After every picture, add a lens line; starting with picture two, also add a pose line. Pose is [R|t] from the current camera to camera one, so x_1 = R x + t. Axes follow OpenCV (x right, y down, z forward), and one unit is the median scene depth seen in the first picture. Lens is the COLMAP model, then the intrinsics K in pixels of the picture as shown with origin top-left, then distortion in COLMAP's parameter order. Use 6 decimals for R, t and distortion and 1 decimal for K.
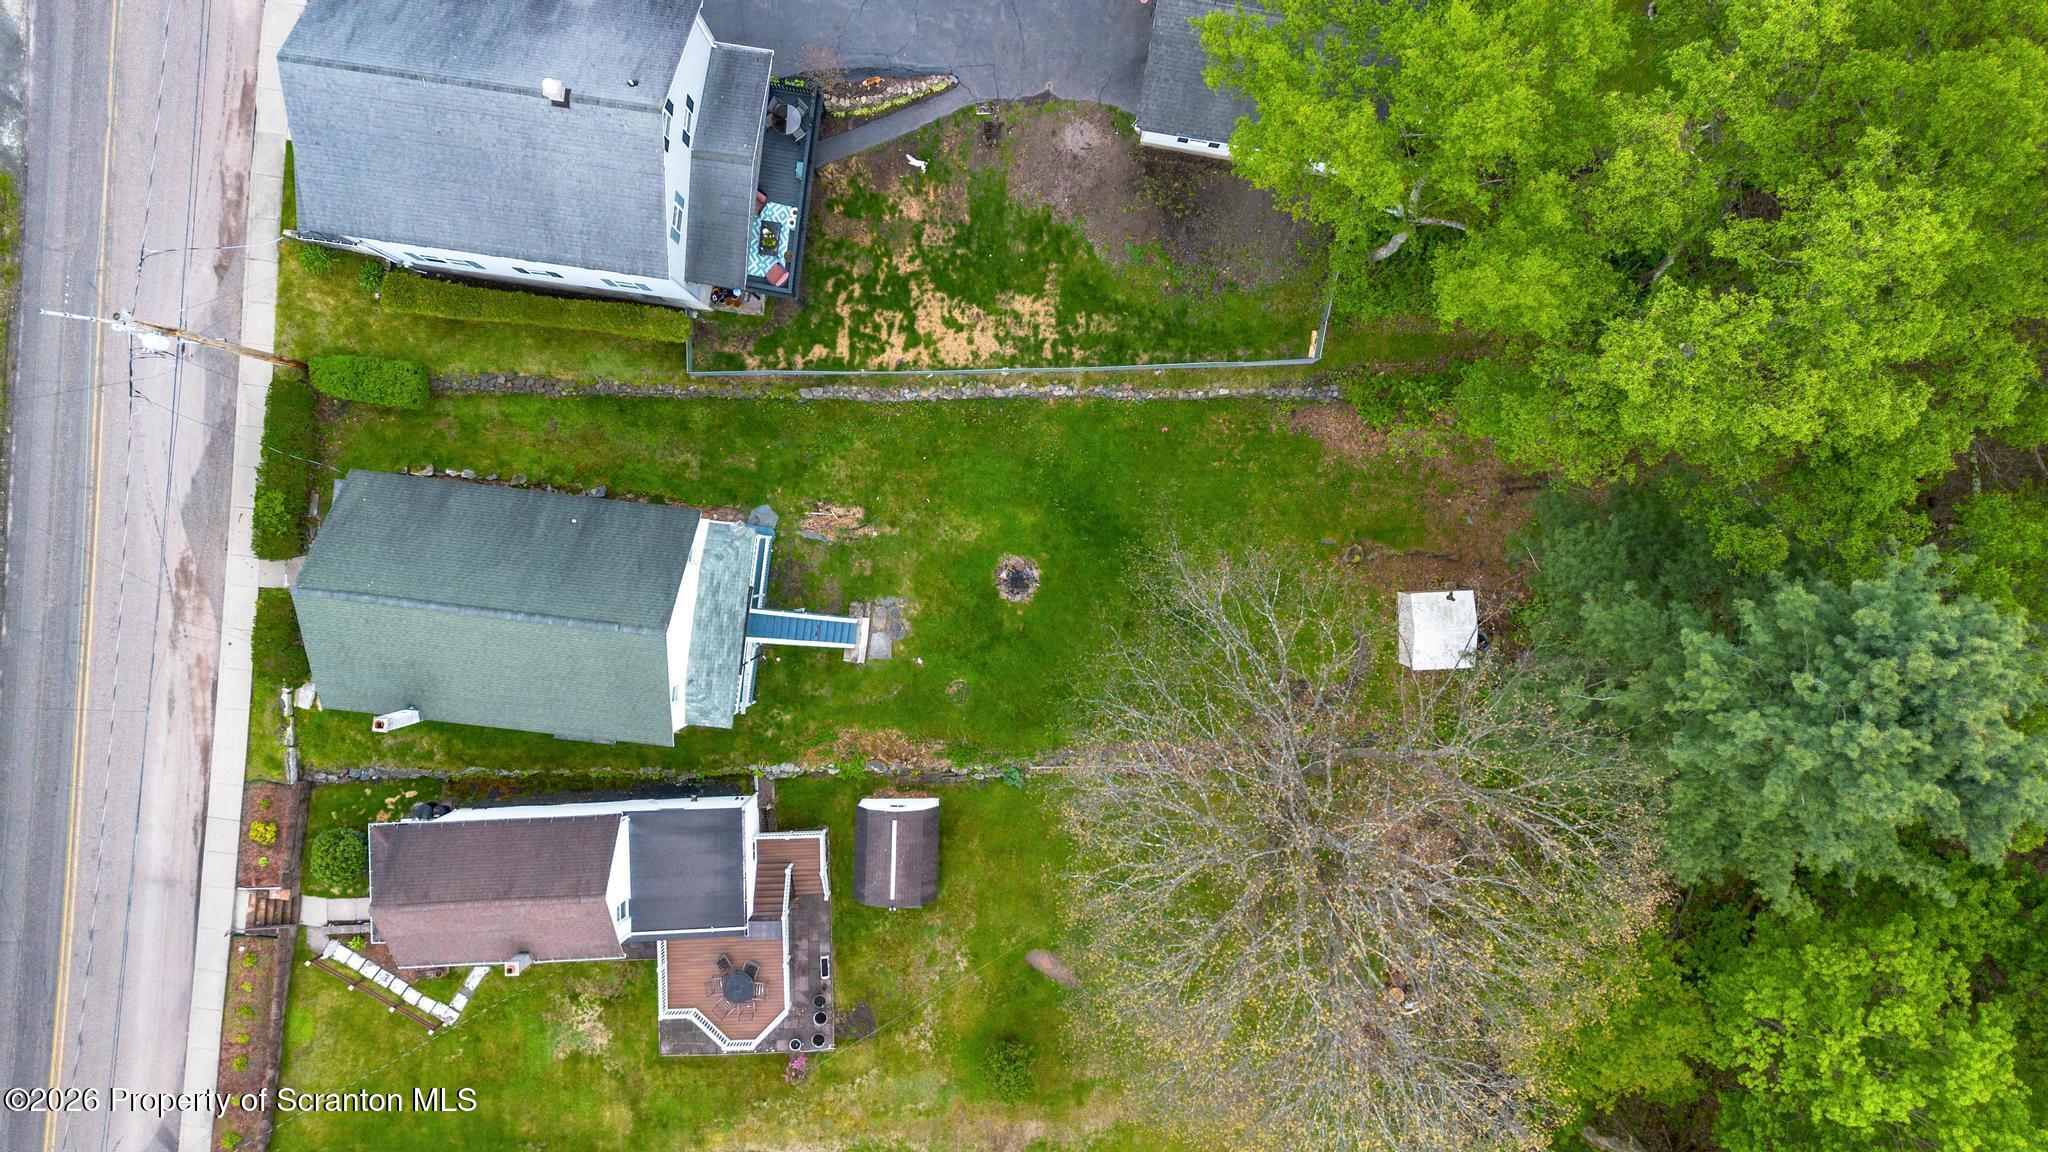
lens RADIAL K [[1403.6, 0, 1009.9], [0, 1403.6, 600.0], [0, 0, 1]] dist [0.033947, -0.005102]
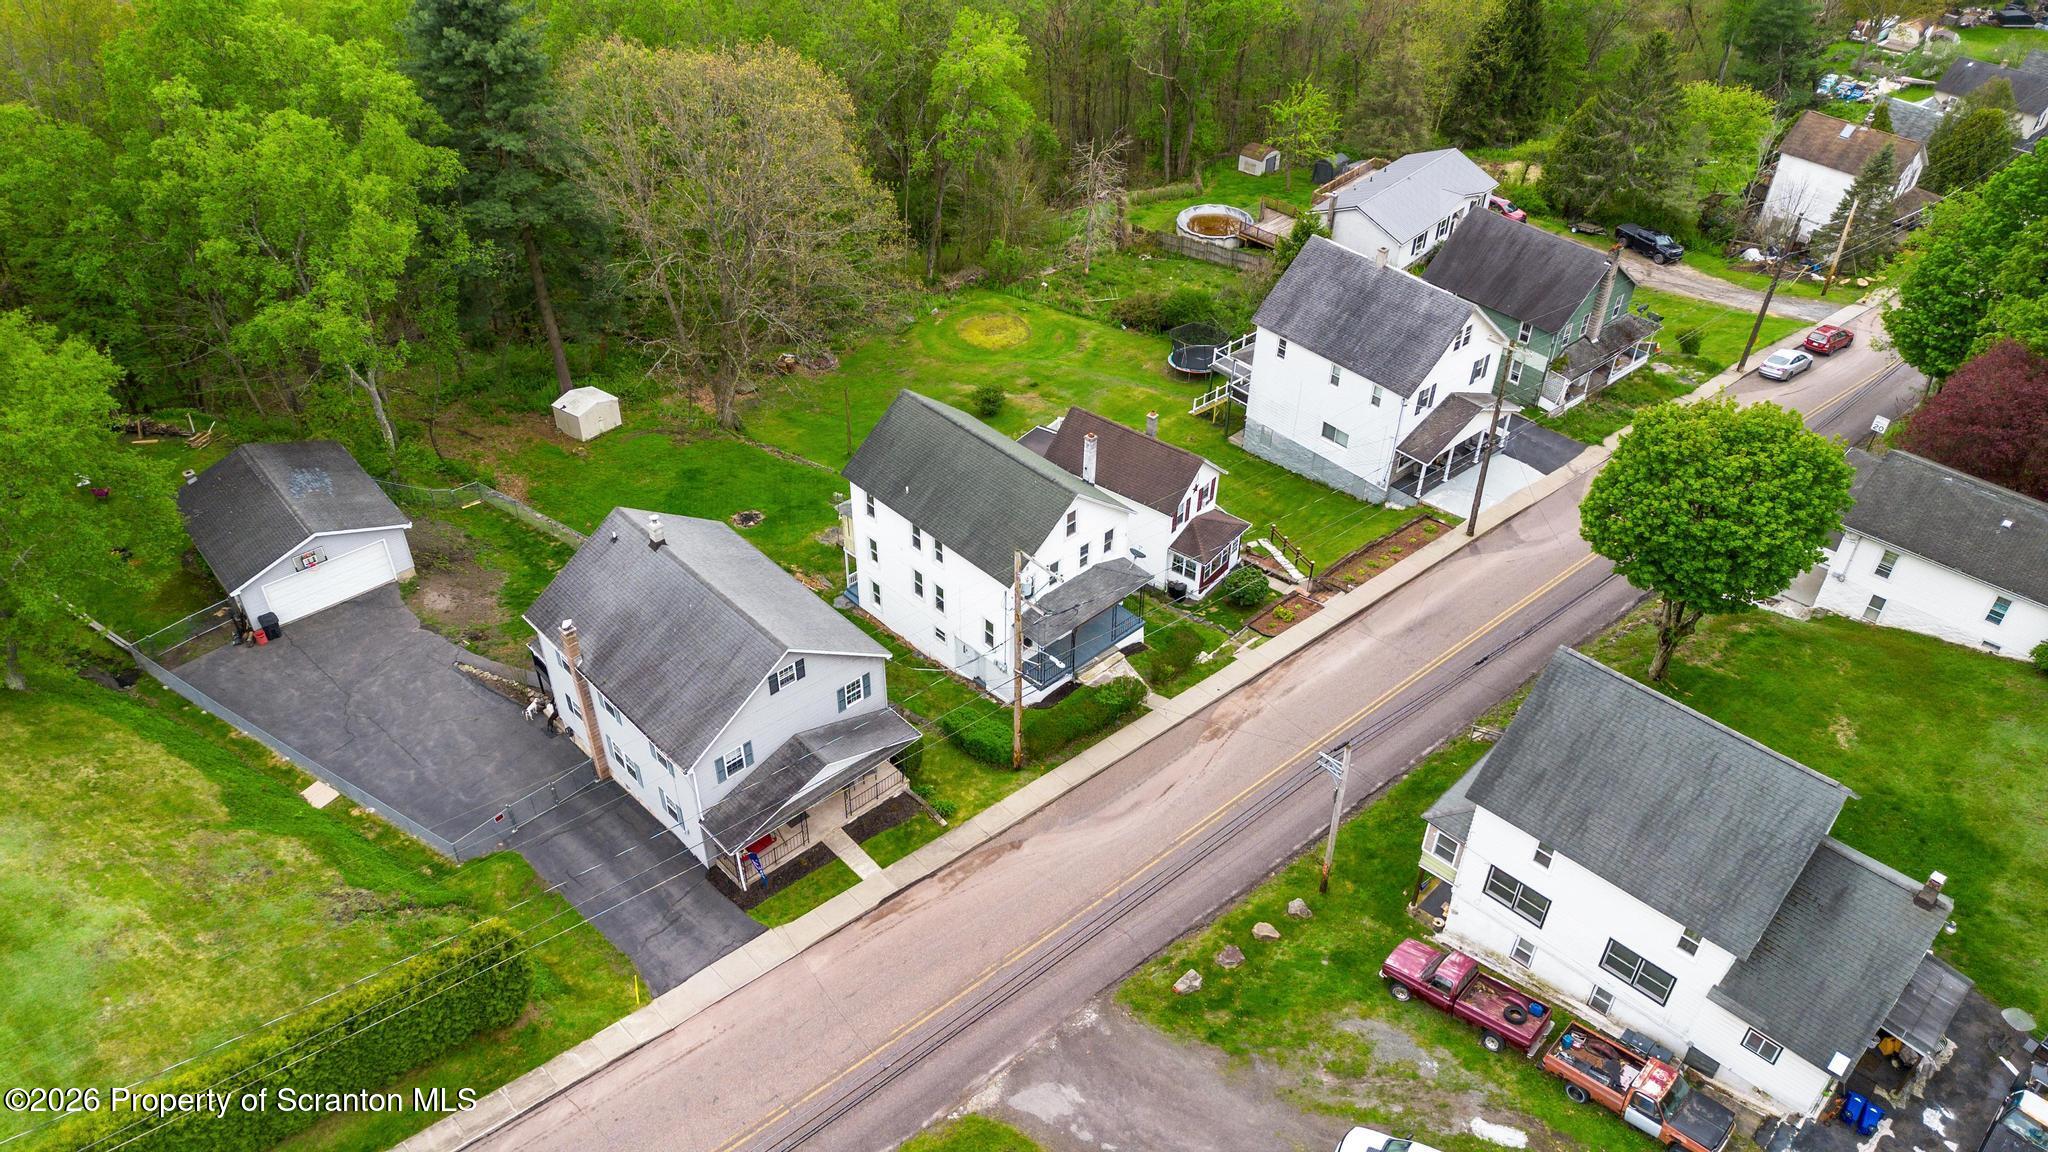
lens RADIAL K [[1403.6, 0, 1009.9], [0, 1403.6, 600.0], [0, 0, 1]] dist [0.033947, -0.005102]
pose [[-0.760540, -0.424792, 0.491051, -0.933795], [0.649266, -0.490913, 0.580911, -0.713954], [-0.005703, 0.760629, 0.649162, 0.160981]]
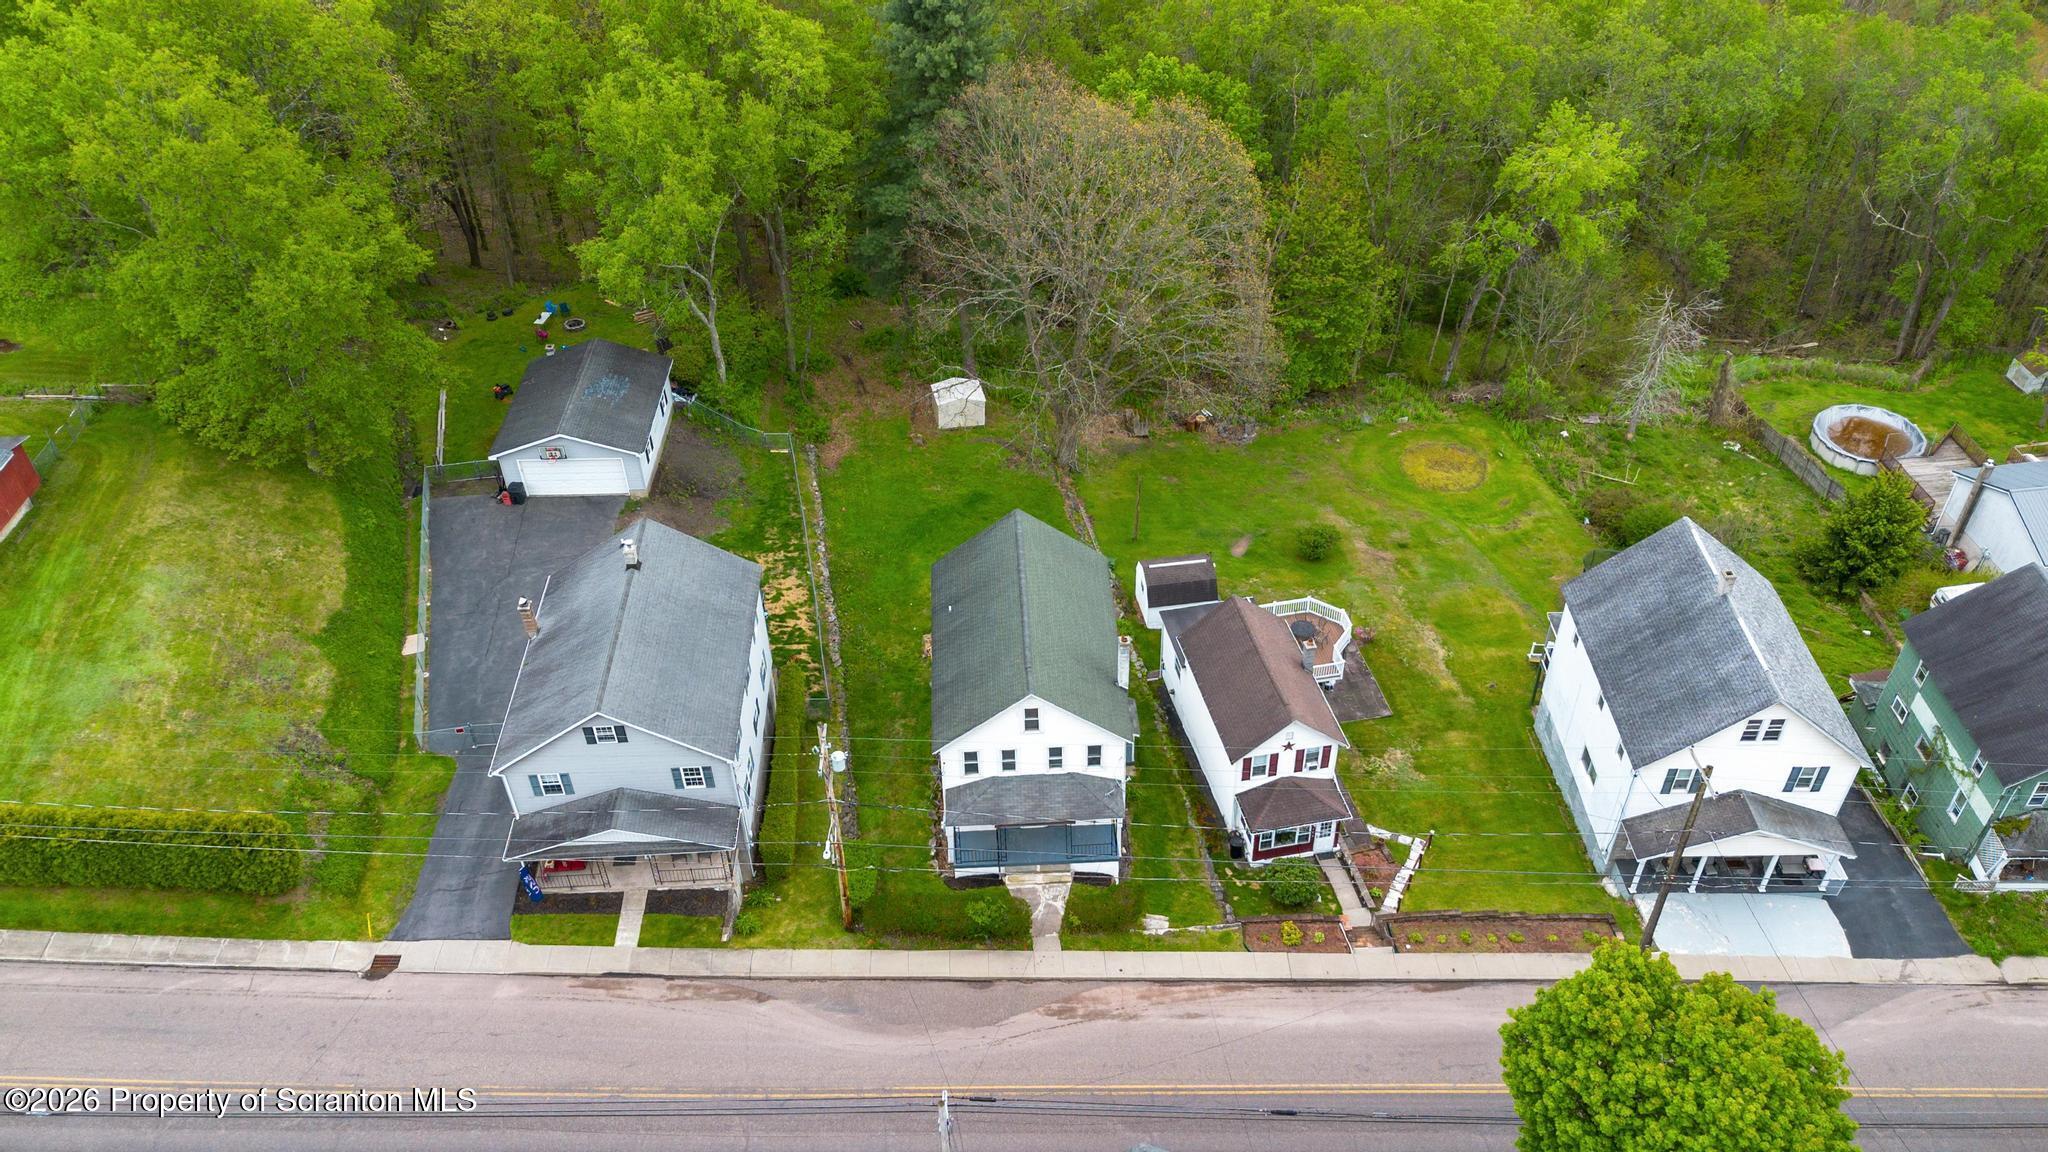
lens RADIAL K [[1489.6, 0, 1011.7], [0, 1489.6, 632.1], [0, 0, 1]] dist [0.026945, -0.006759]
pose [[-0.158424, -0.668991, 0.726190, -1.121318], [0.986686, -0.134655, 0.091204, -0.110043], [0.036771, 0.730971, 0.681417, 0.069794]]
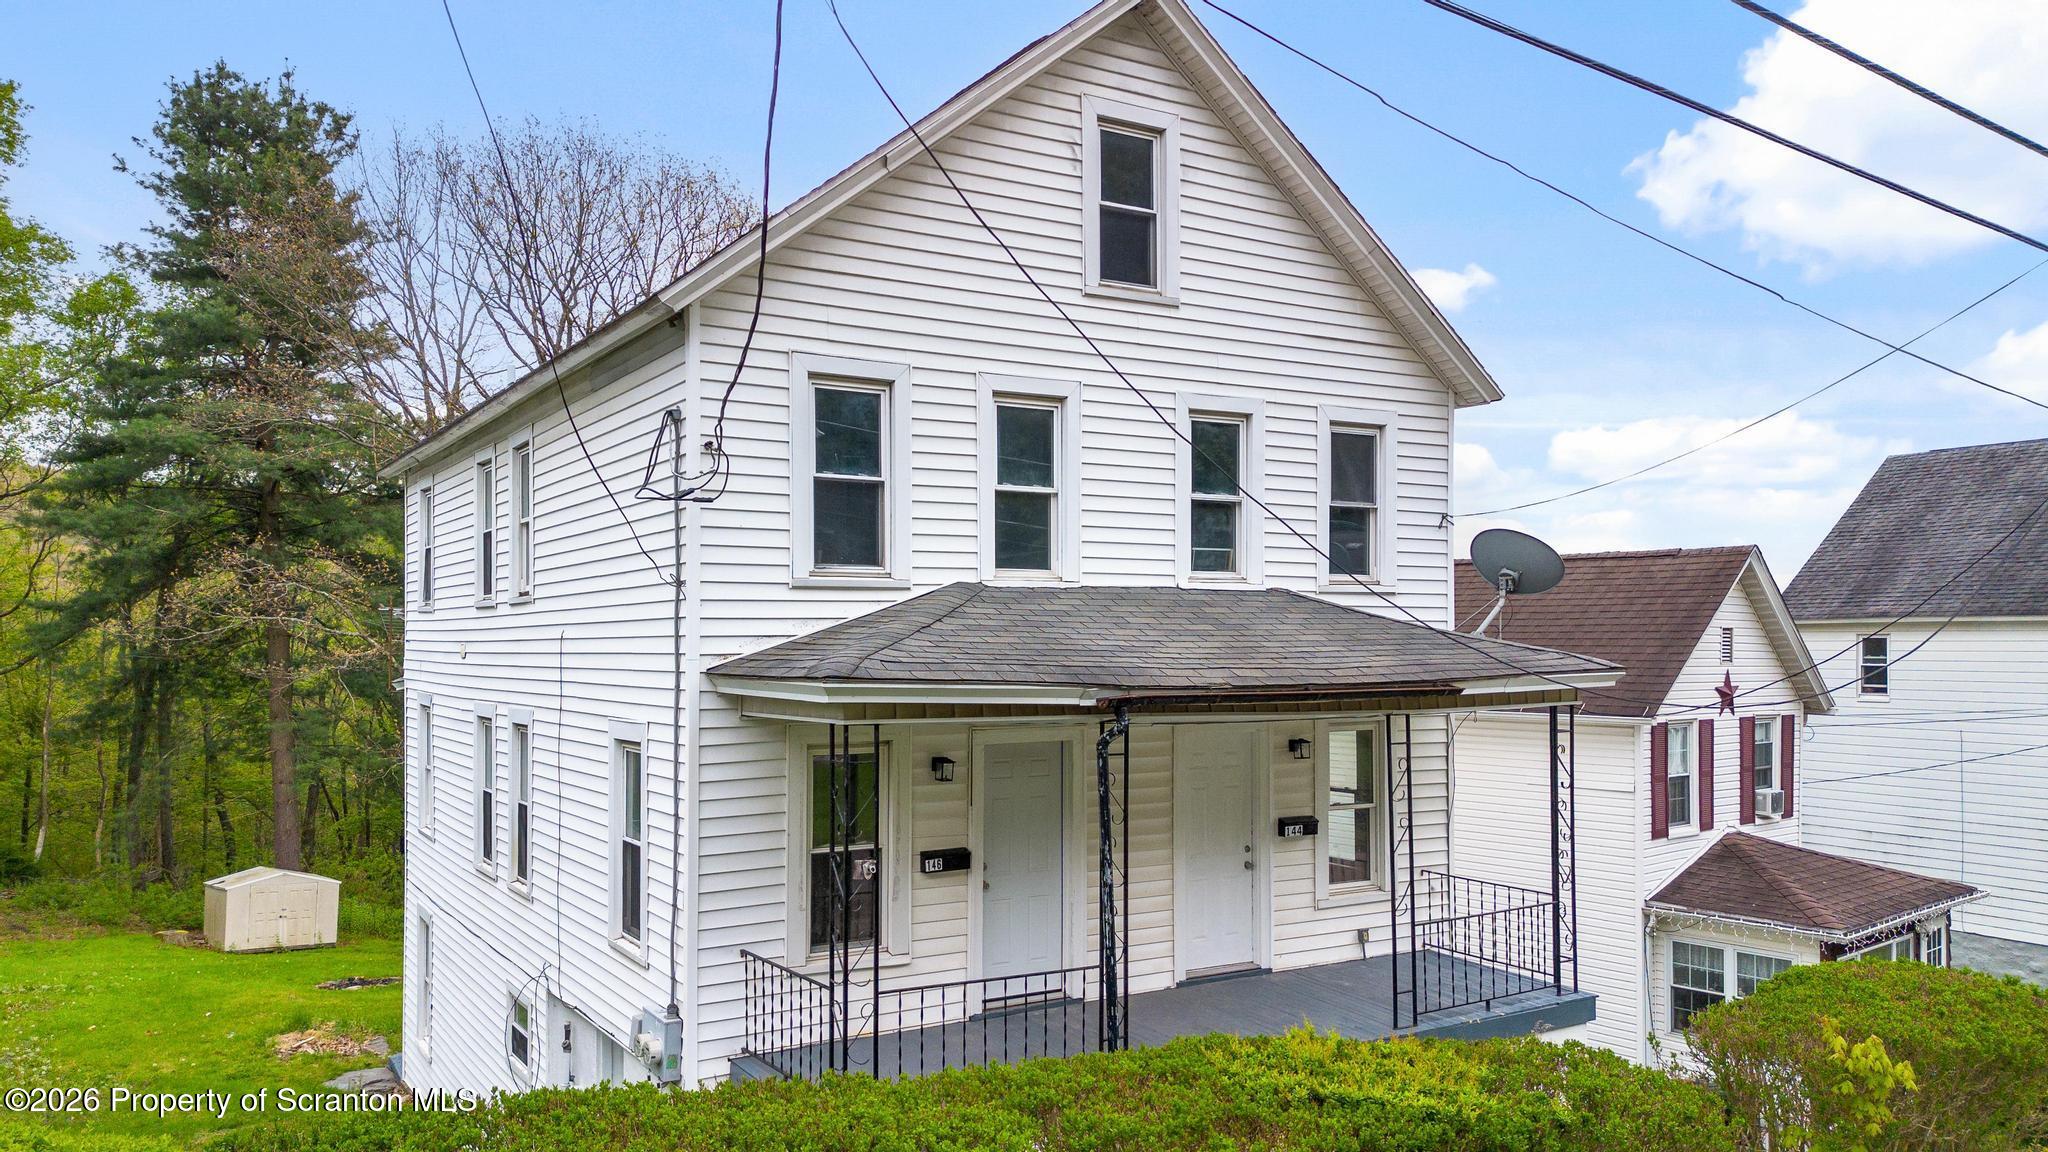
lens RADIAL K [[1489.6, 0, 1011.7], [0, 1489.6, 632.1], [0, 0, 1]] dist [0.026945, -0.006759]
pose [[-0.616316, -0.016863, 0.787318, -0.563139], [0.787451, -0.002239, 0.616373, -0.157362], [-0.008631, 0.999855, 0.014659, 0.892466]]
